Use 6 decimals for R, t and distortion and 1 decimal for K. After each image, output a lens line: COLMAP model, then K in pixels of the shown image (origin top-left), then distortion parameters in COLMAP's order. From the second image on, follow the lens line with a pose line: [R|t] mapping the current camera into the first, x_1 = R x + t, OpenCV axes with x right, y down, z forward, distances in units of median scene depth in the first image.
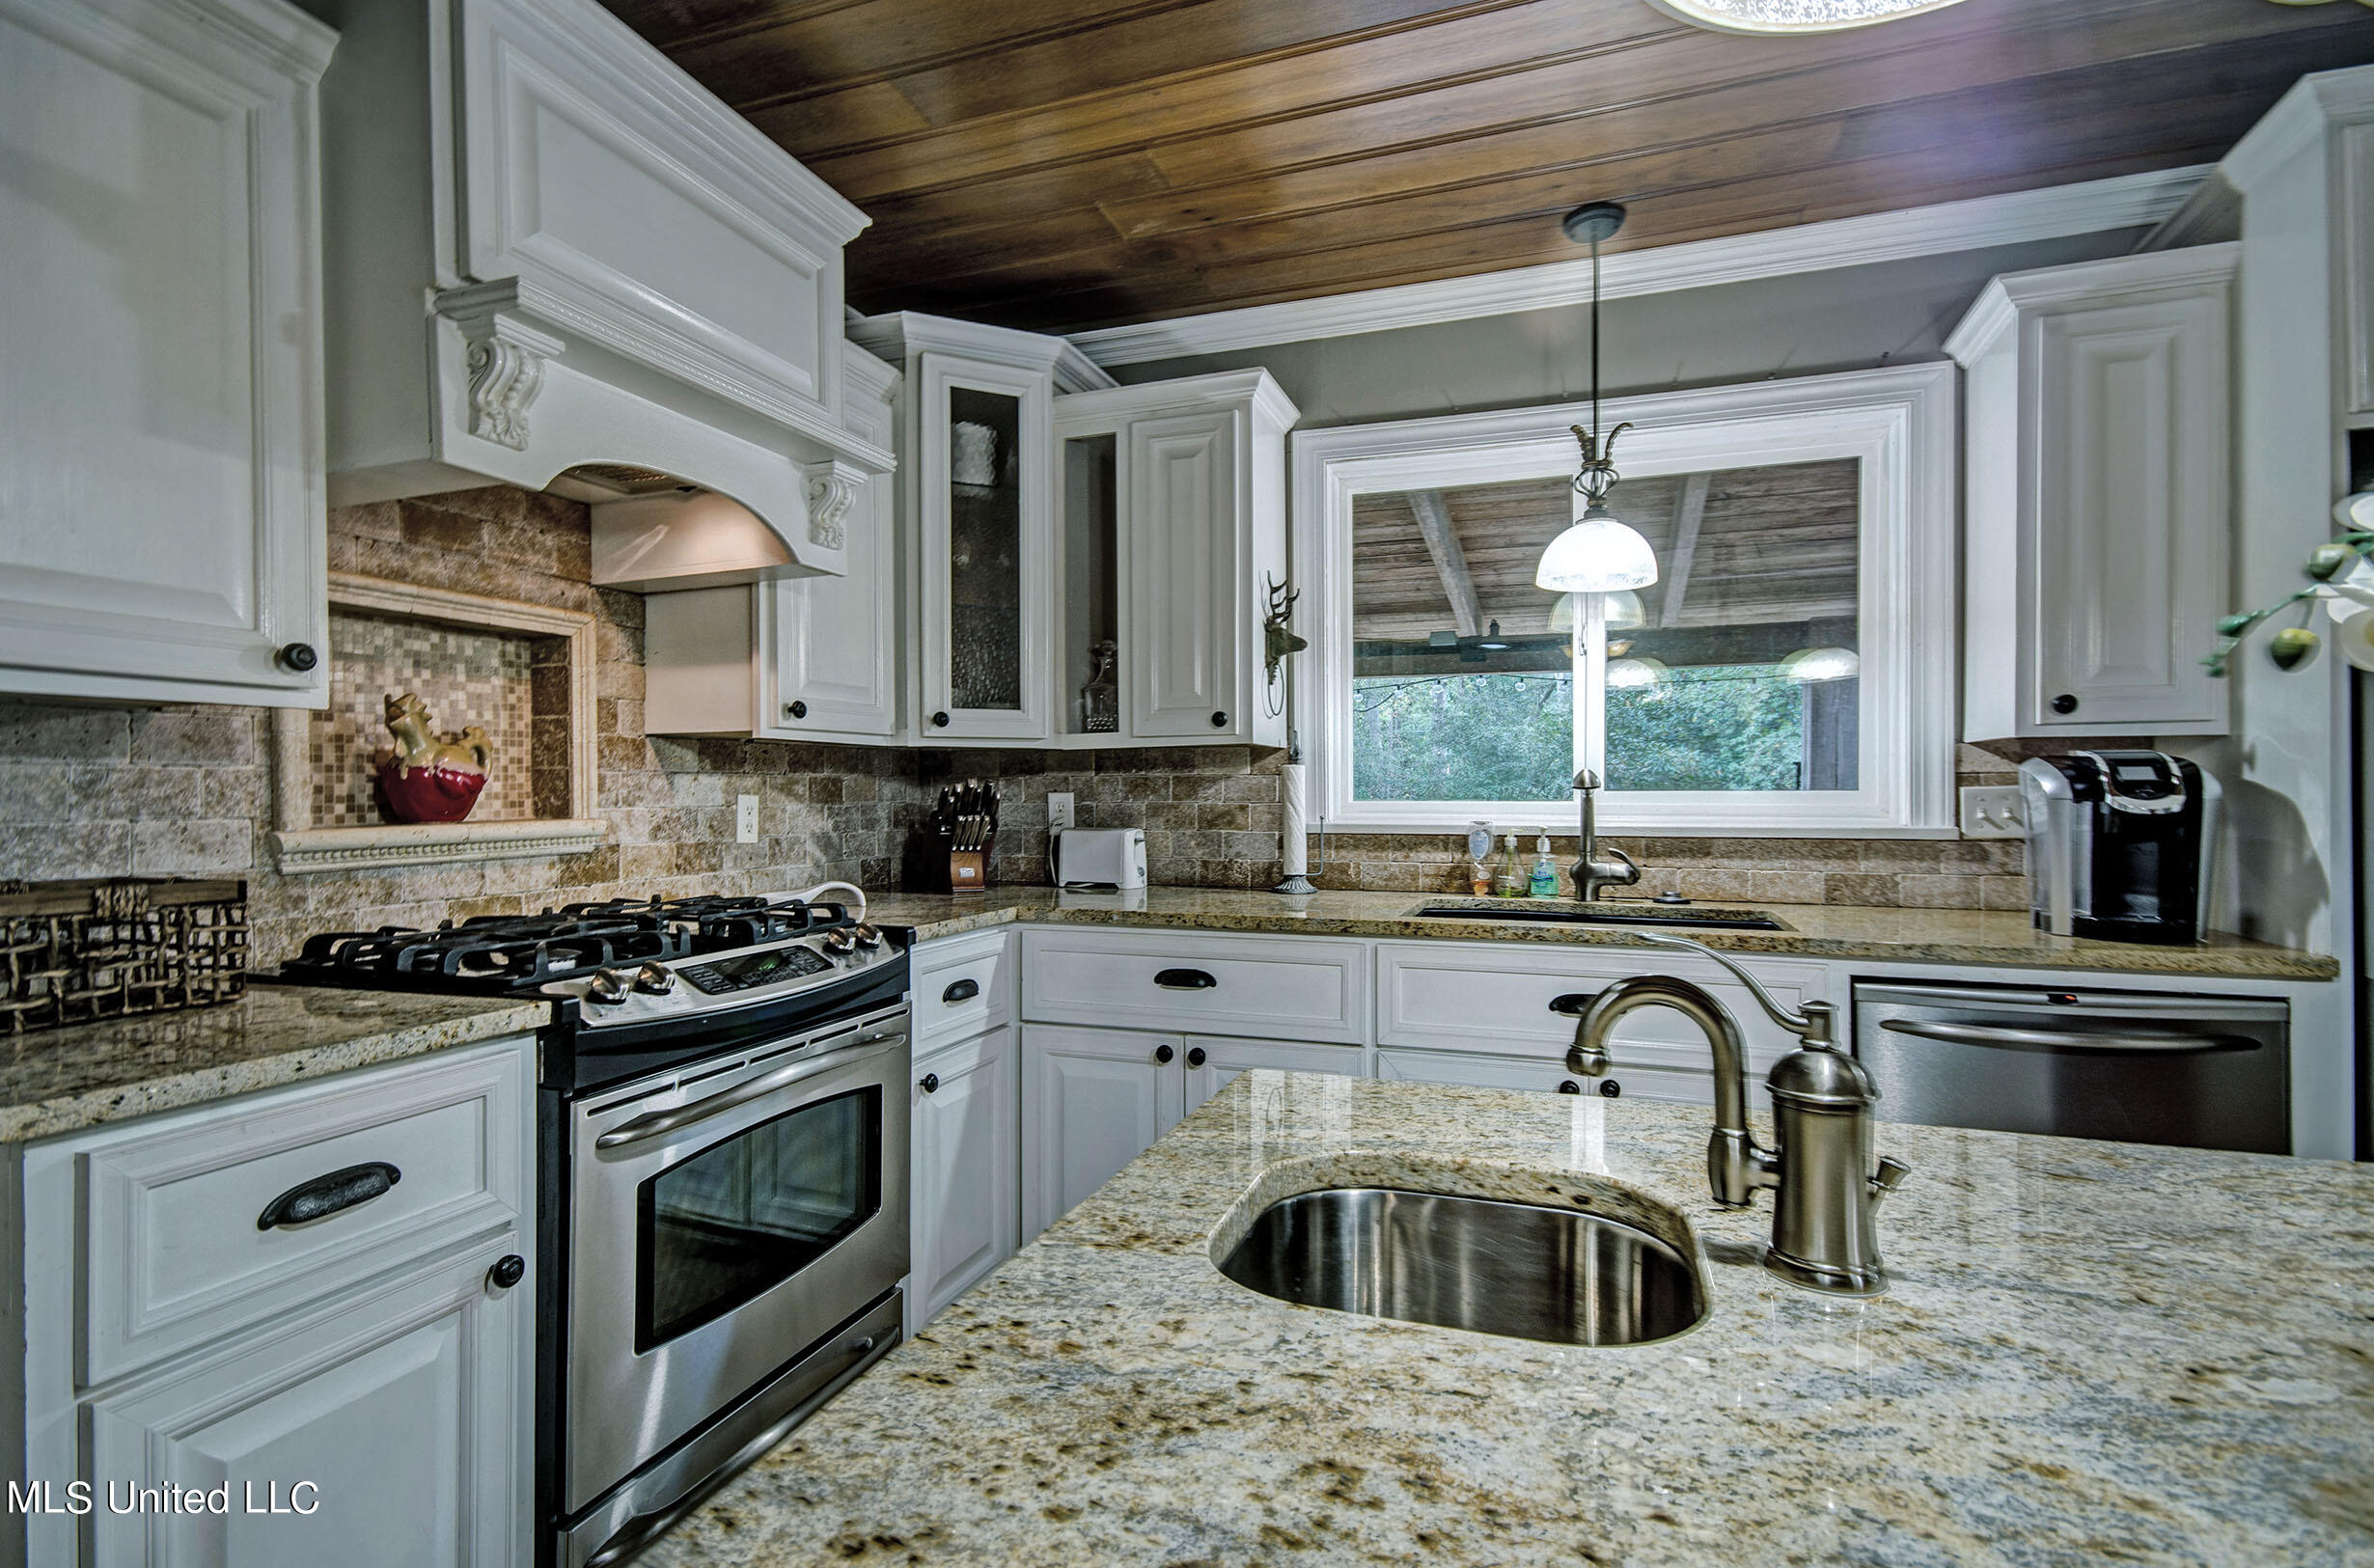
lens RADIAL K [[1117.4, 0, 1169.3], [0, 1117.4, 786.5], [0, 0, 1]] dist [0.012013, 0.000920]
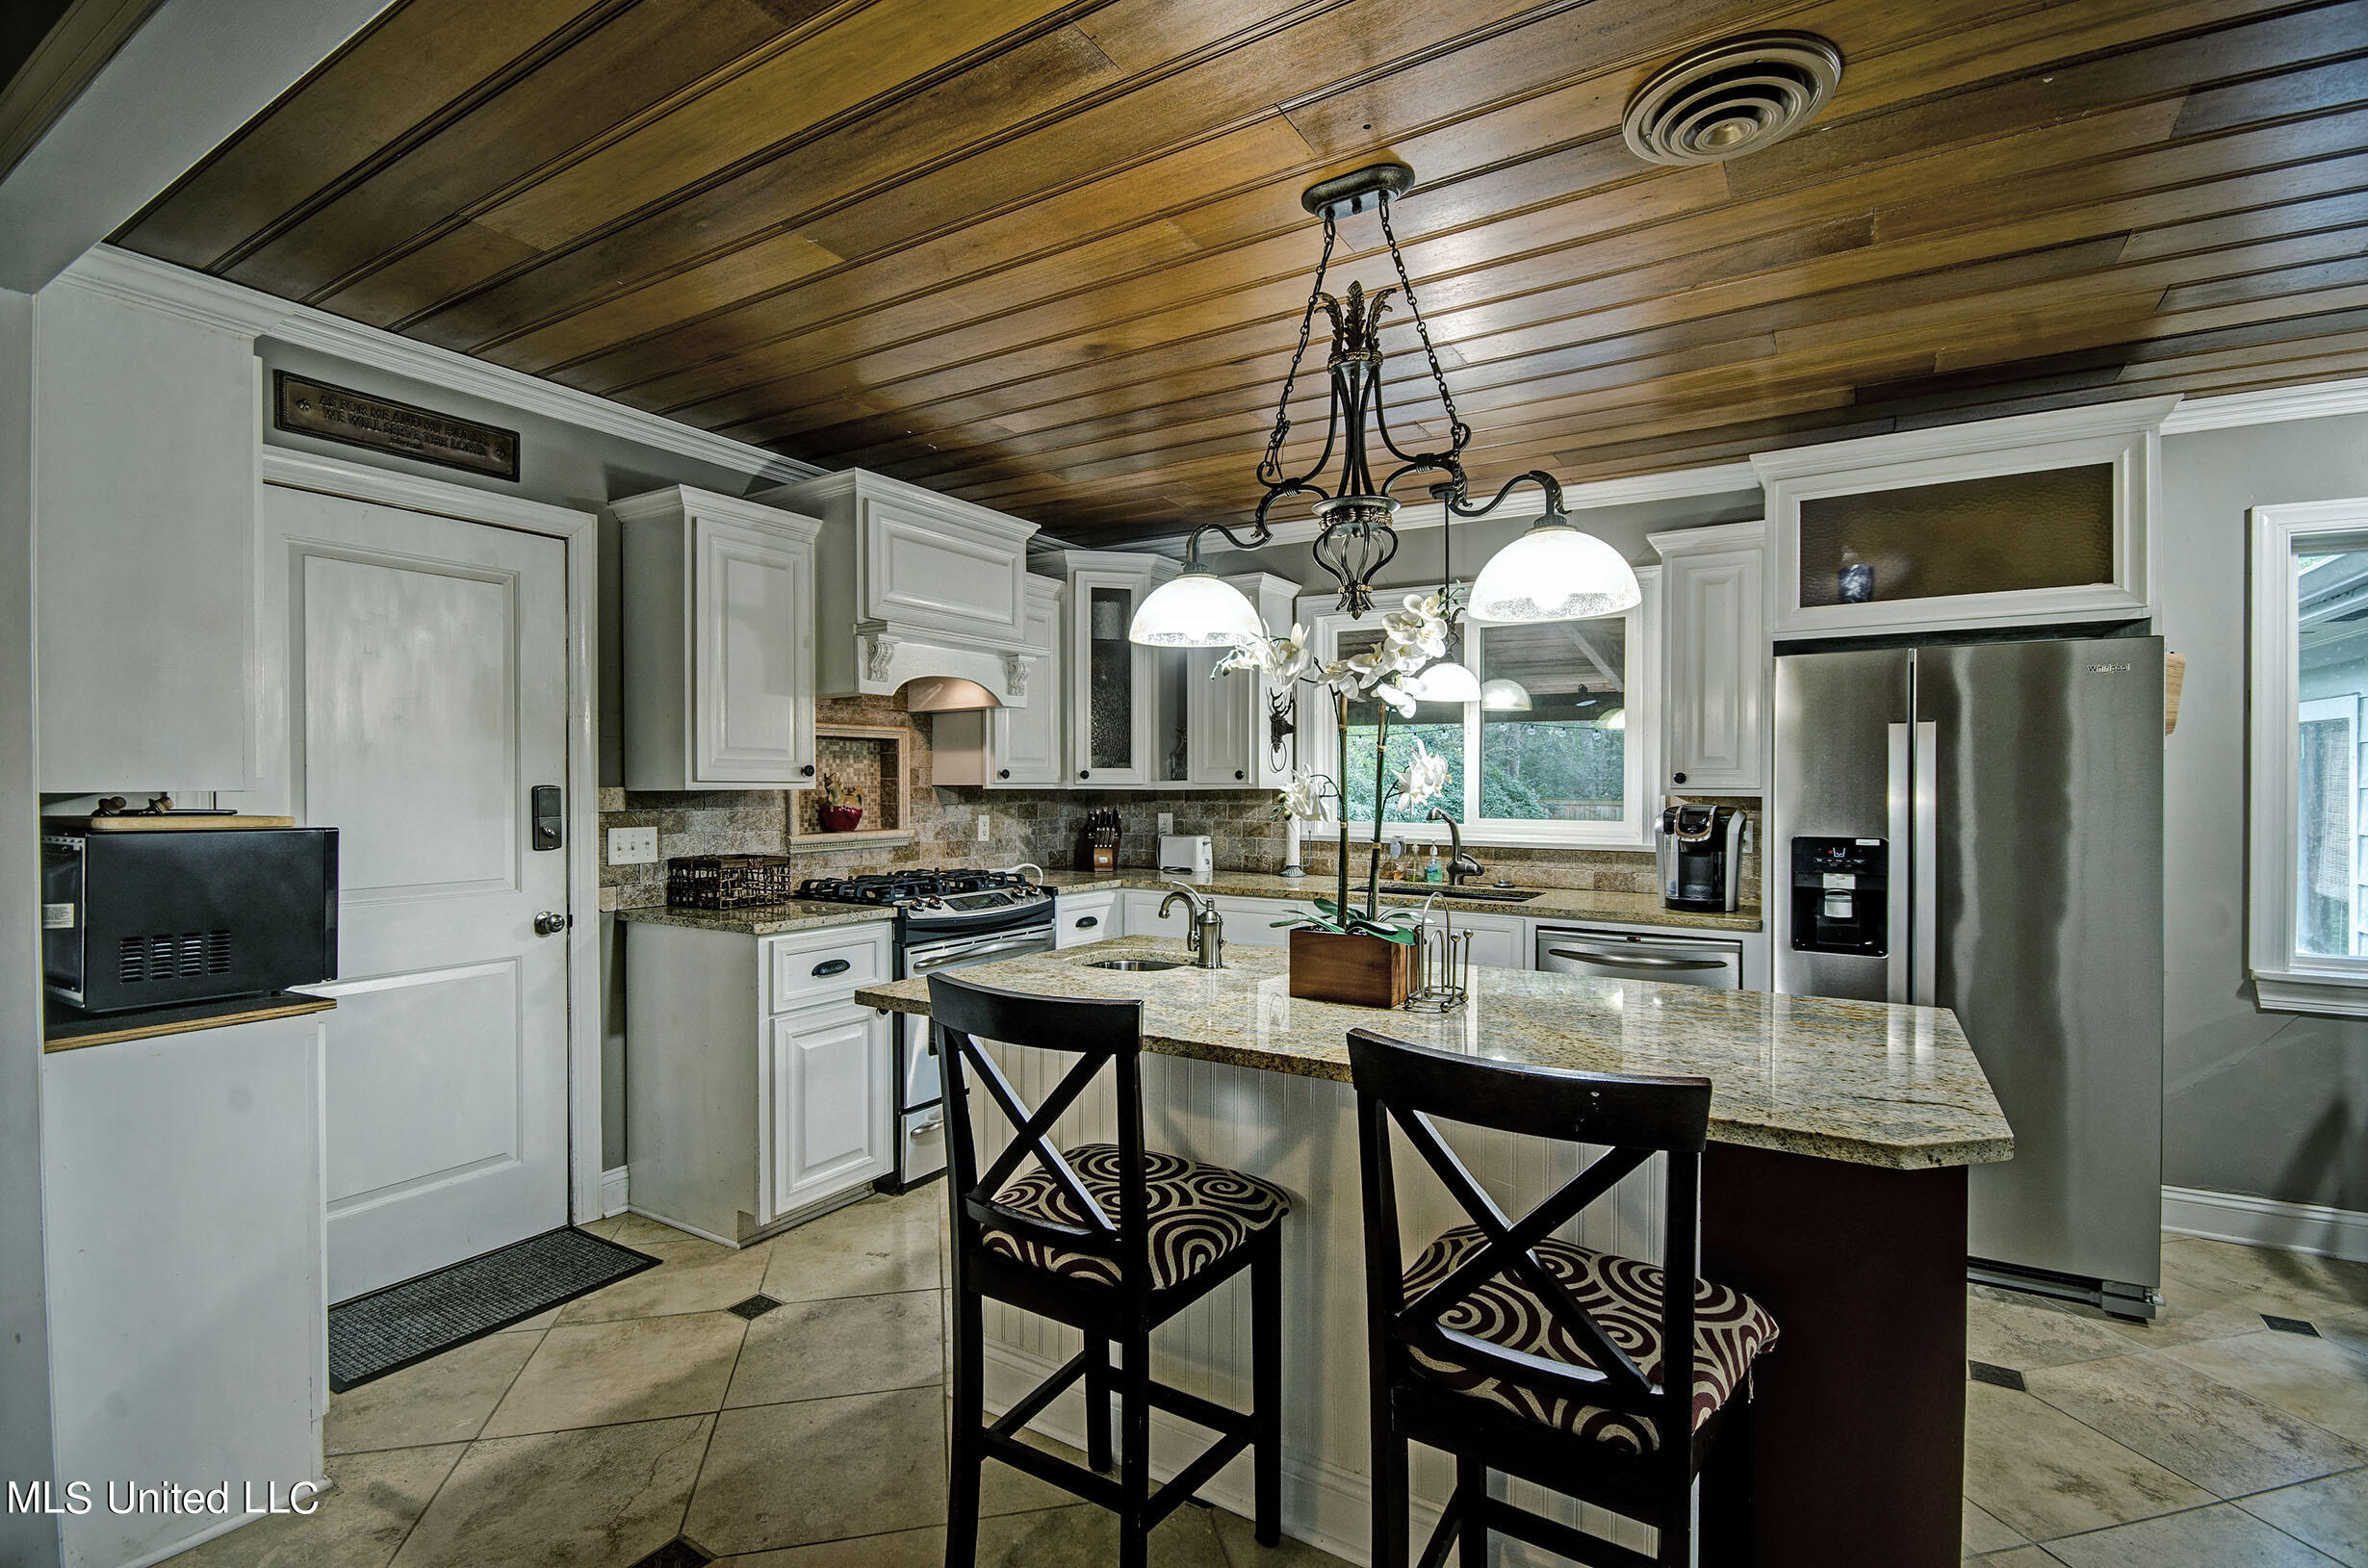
lens RADIAL K [[1091.5, 0, 1184.0], [0, 1091.5, 784.0], [0, 0, 1]] dist [-0.001689, -0.013168]
pose [[0.977981, 0.007163, -0.208569, 0.361629], [-0.005948, 0.999961, 0.006453, -0.064792], [0.208607, -0.005070, 0.977986, -0.776075]]
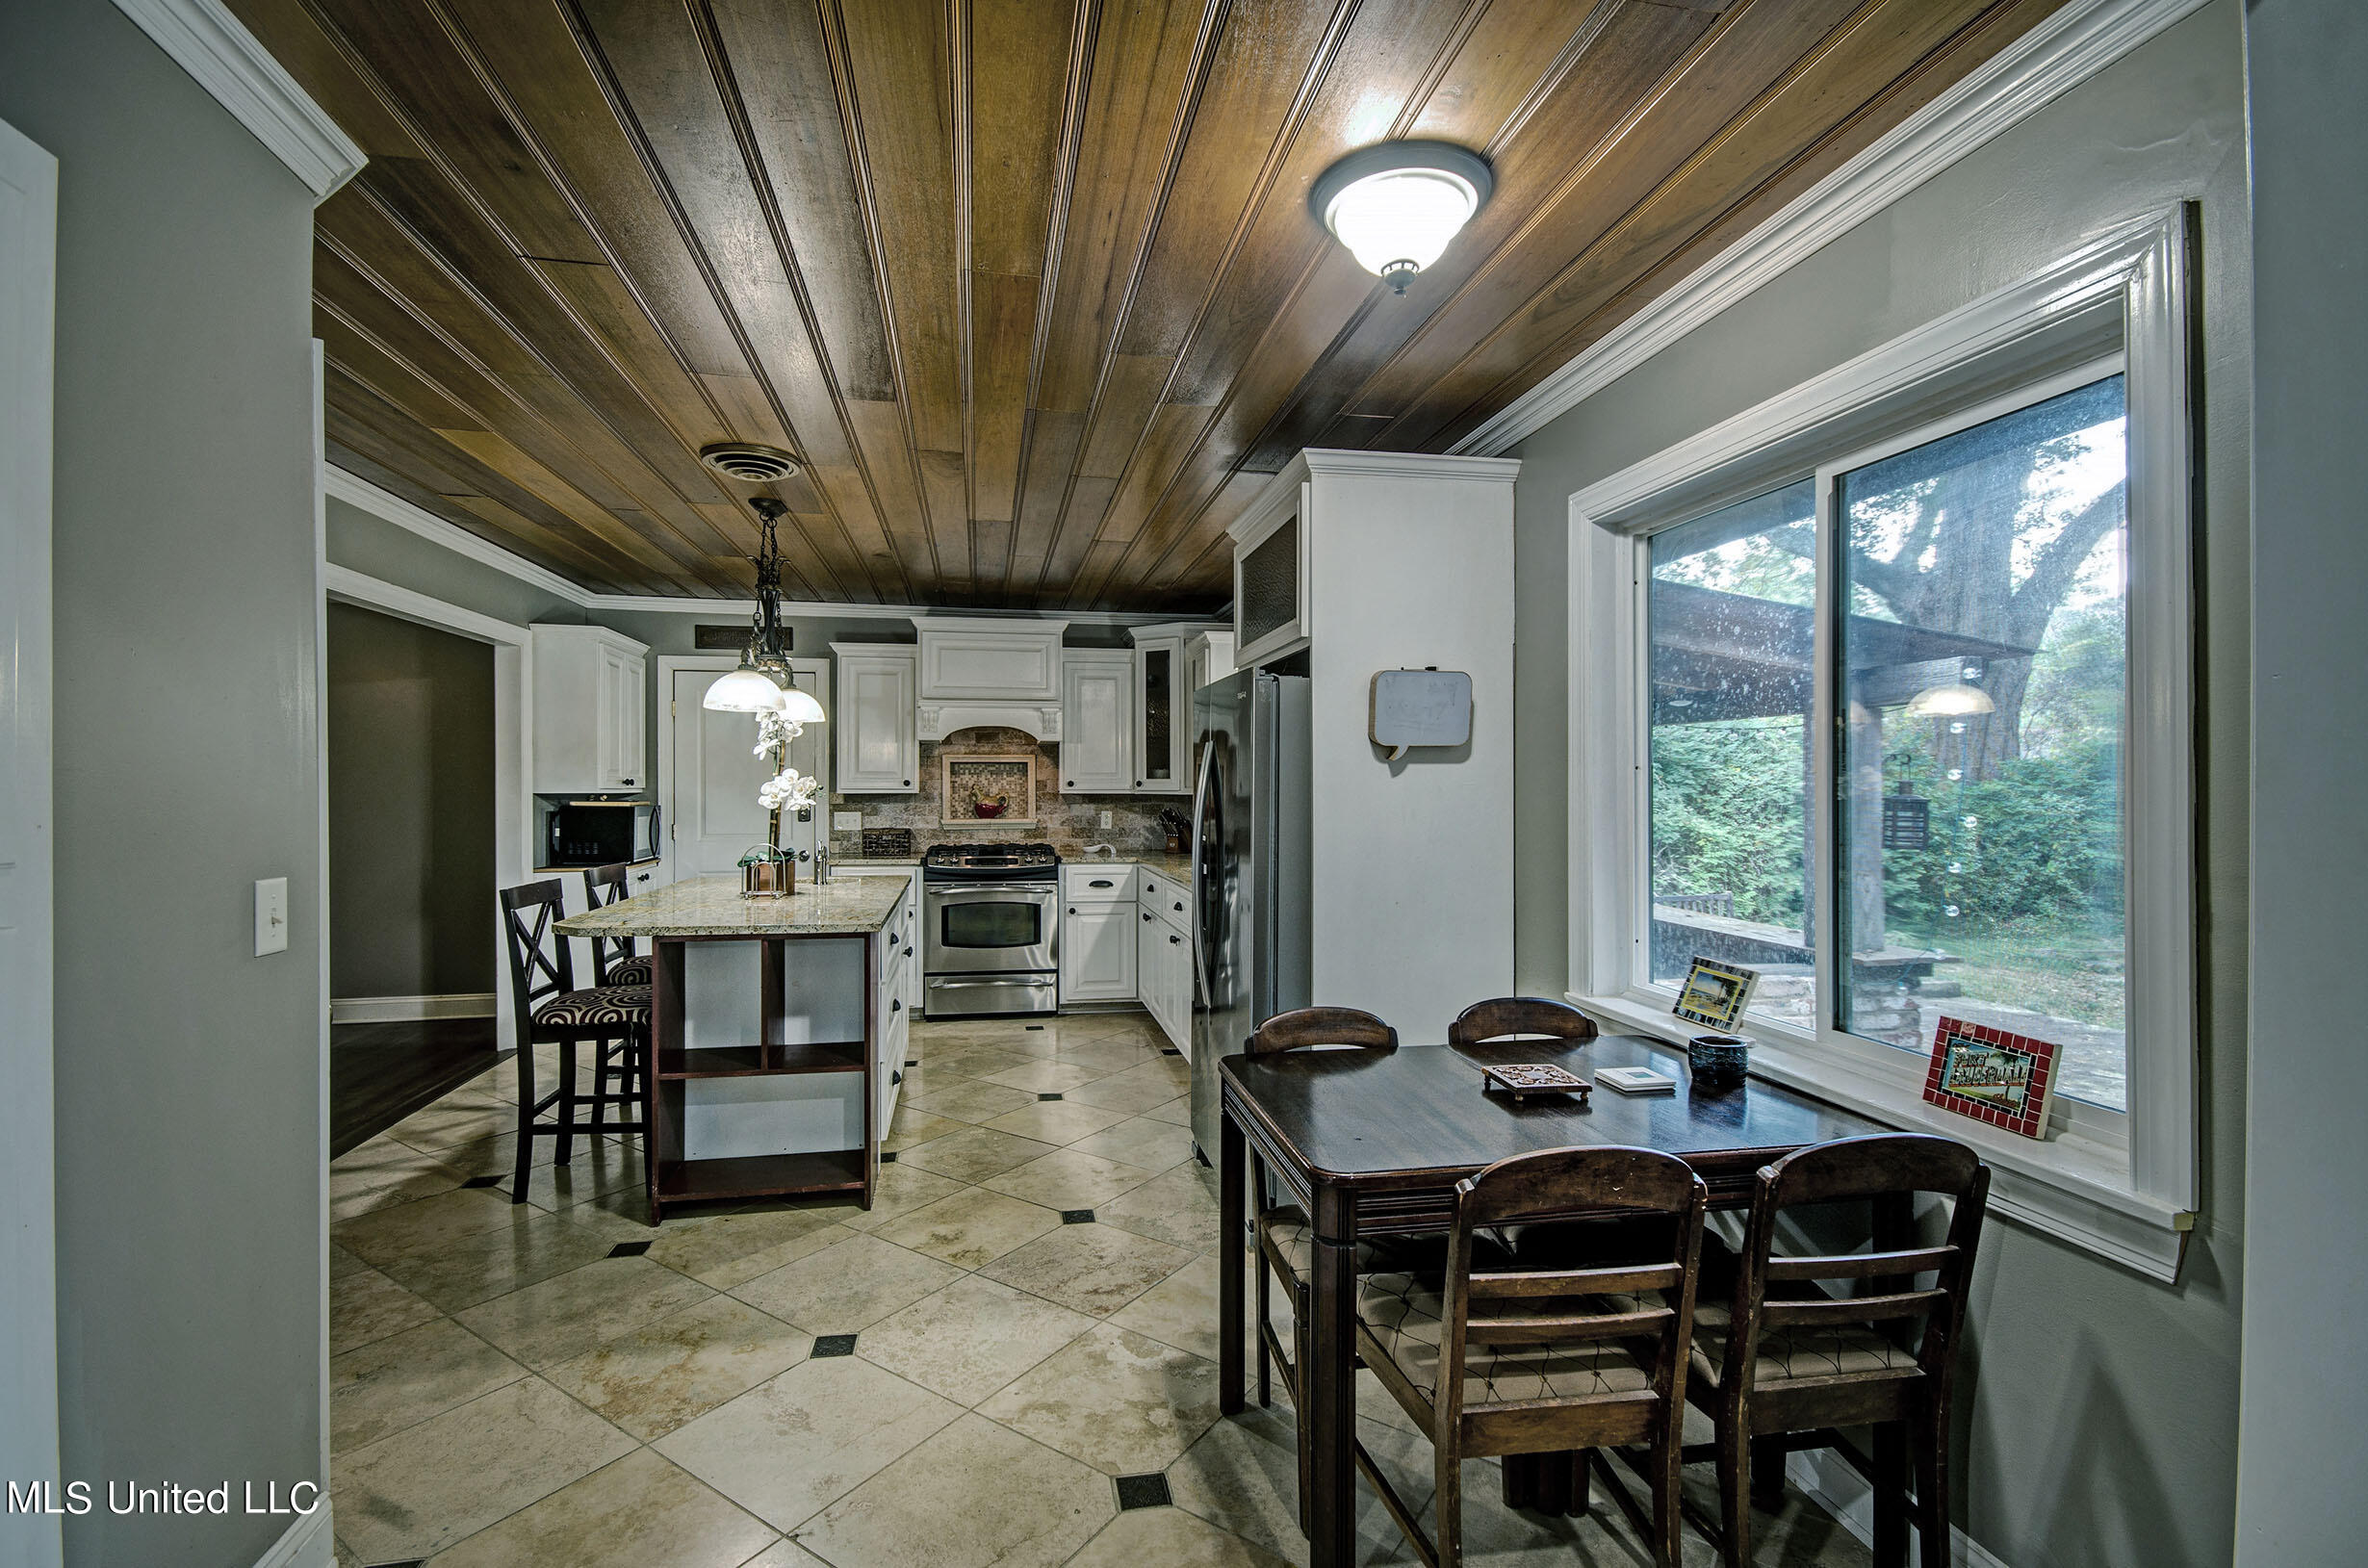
lens RADIAL K [[1072.5, 0, 1184.0], [0, 1072.5, 784.0], [0, 0, 1]] dist [0.000356, -0.000014]
pose [[0.507911, 0.004080, -0.861400, 2.239498], [-0.000287, 0.999990, 0.004568, -0.080172], [0.861410, -0.002073, 0.507906, -0.179269]]
